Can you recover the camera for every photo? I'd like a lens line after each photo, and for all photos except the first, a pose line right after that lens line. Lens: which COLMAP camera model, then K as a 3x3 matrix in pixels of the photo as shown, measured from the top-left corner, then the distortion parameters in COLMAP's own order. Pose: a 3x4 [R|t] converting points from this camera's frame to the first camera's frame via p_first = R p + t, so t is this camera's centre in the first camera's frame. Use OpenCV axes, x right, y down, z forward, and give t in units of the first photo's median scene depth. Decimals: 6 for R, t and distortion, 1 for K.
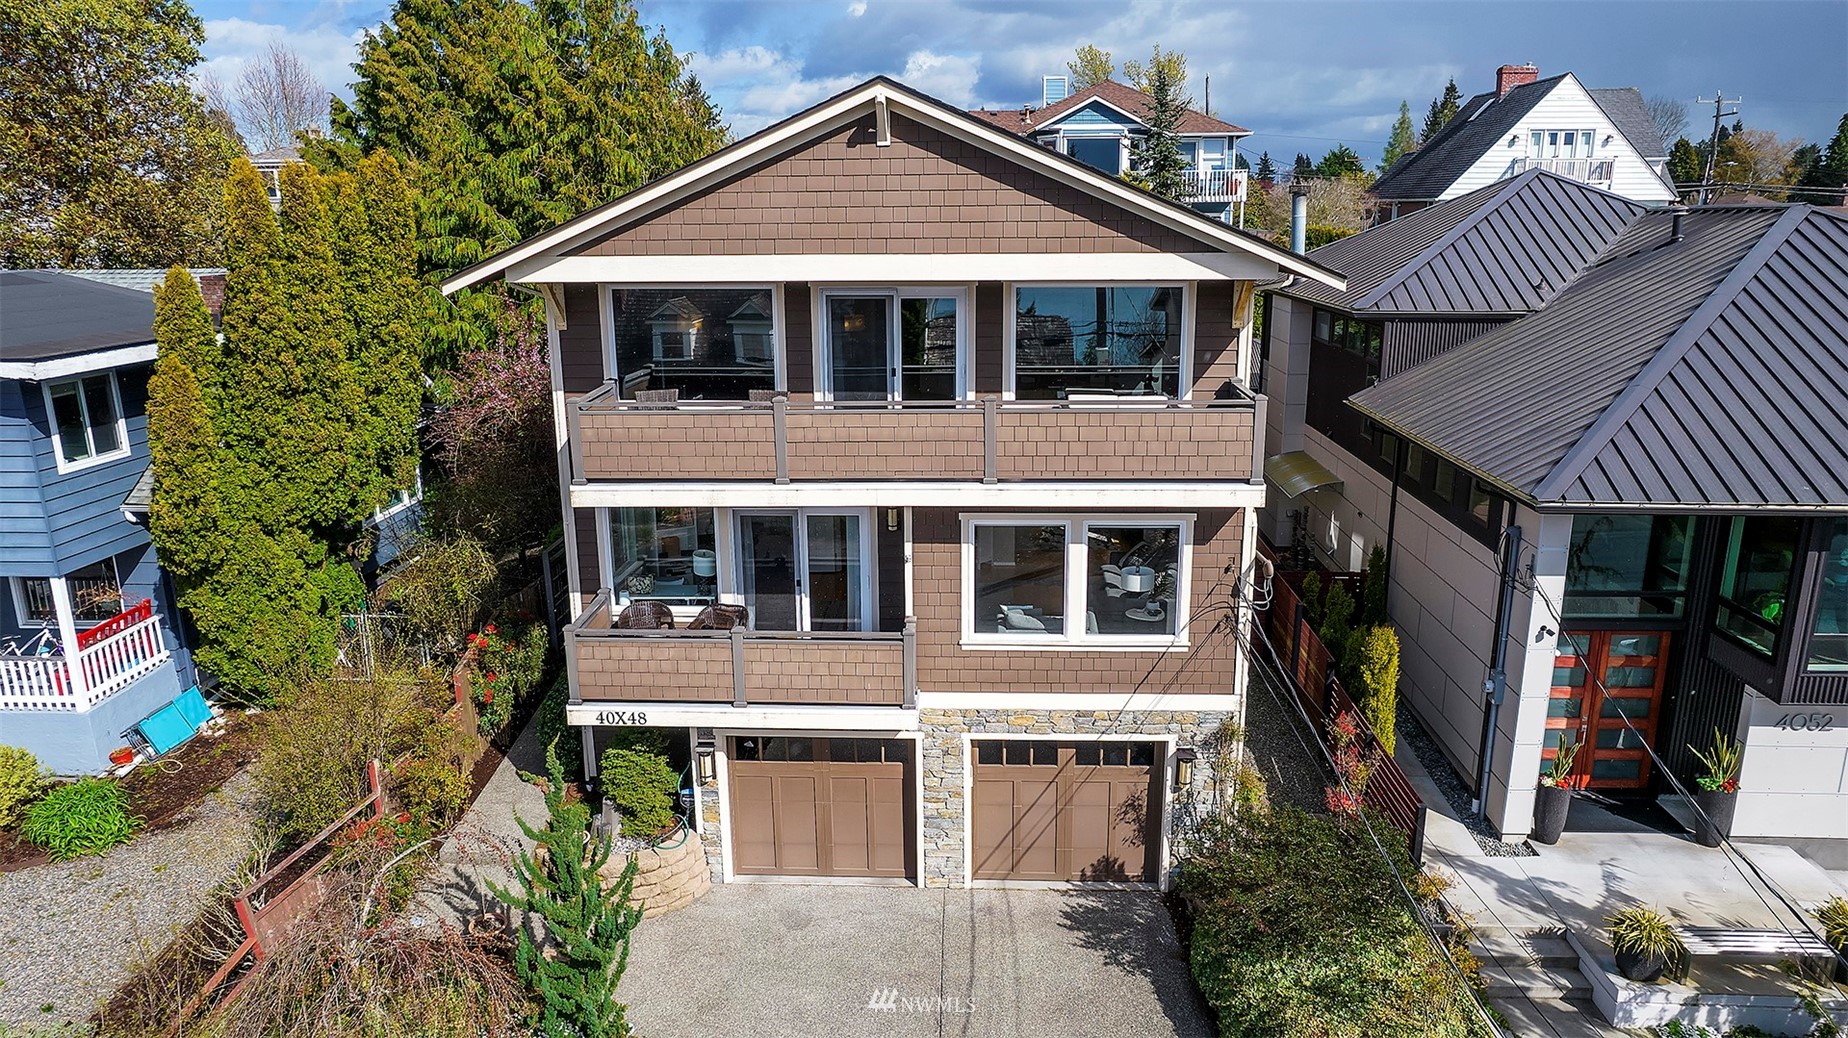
lens RADIAL K [[1186.8, 0, 924.0], [0, 1186.8, 519.0], [0, 0, 1]] dist [-0.085976, 0.081330]
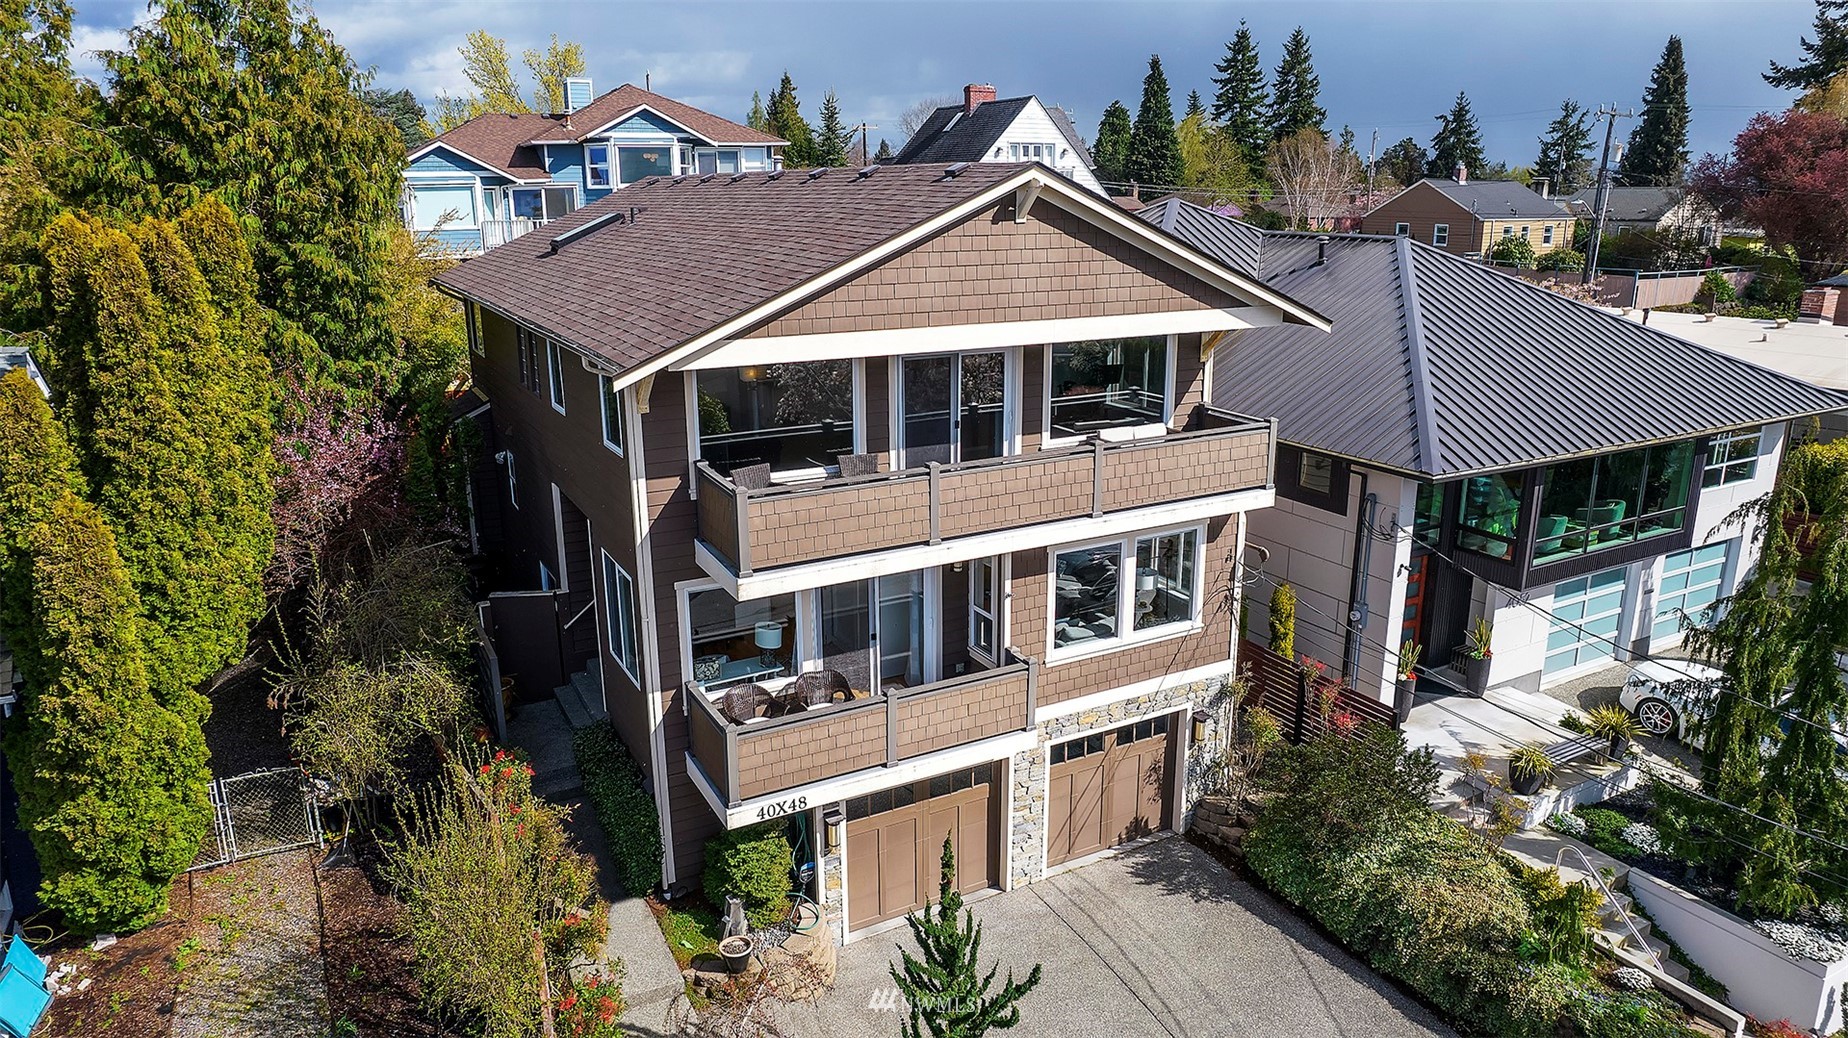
lens RADIAL K [[1186.8, 0, 924.0], [0, 1186.8, 519.0], [0, 0, 1]] dist [-0.085976, 0.081330]
pose [[0.851684, -0.137569, 0.505677, -0.605151], [0.129280, 0.990262, 0.051661, -0.099381], [-0.507859, 0.021374, 0.861175, 0.099907]]
